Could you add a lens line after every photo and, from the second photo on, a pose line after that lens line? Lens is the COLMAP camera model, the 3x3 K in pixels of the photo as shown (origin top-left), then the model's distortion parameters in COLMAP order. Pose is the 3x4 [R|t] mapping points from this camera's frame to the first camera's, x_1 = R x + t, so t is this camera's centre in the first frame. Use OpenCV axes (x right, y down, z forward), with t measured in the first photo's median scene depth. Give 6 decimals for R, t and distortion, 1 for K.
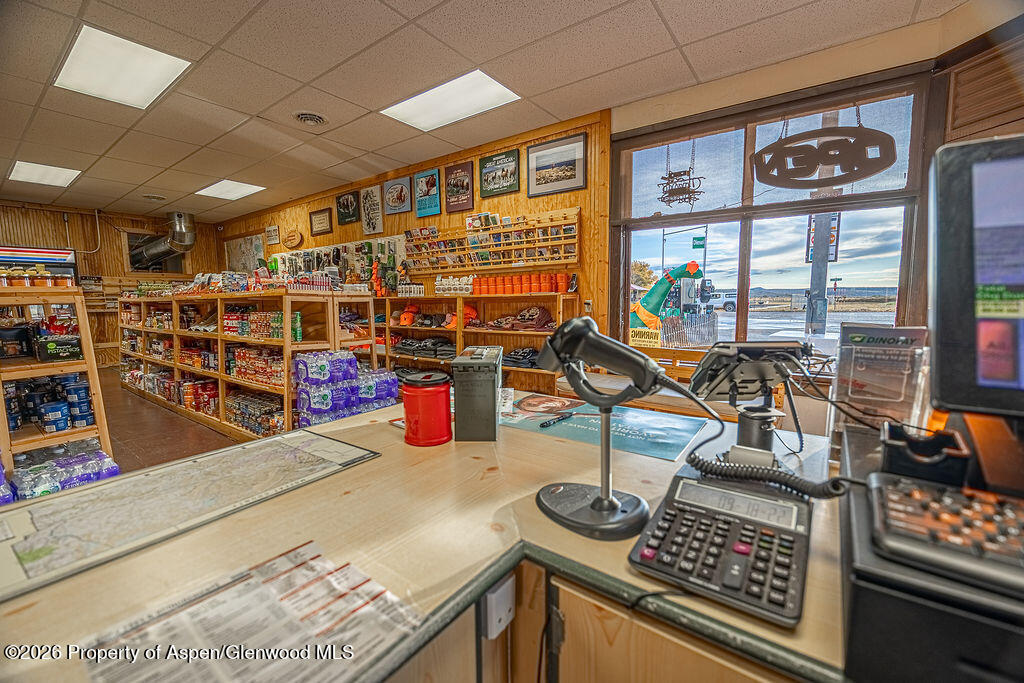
lens RADIAL K [[422.2, 0, 512.3], [0, 422.2, 344.0], [0, 0, 1]] dist [-0.013523, 0.001310]
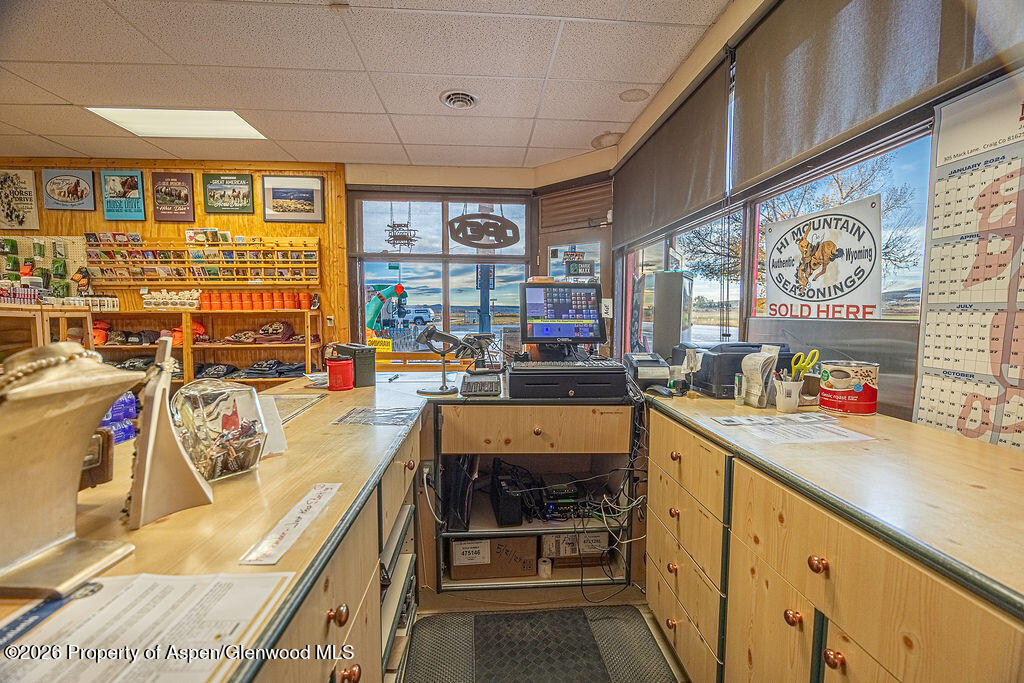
lens RADIAL K [[422.2, 0, 514.0], [0, 422.2, 342.9], [0, 0, 1]] dist [-0.013523, 0.001310]
pose [[0.763492, -0.035788, 0.644825, -0.173672], [0.059900, 0.998084, -0.015528, 0.018629], [-0.643033, 0.050480, 0.764173, -0.213130]]
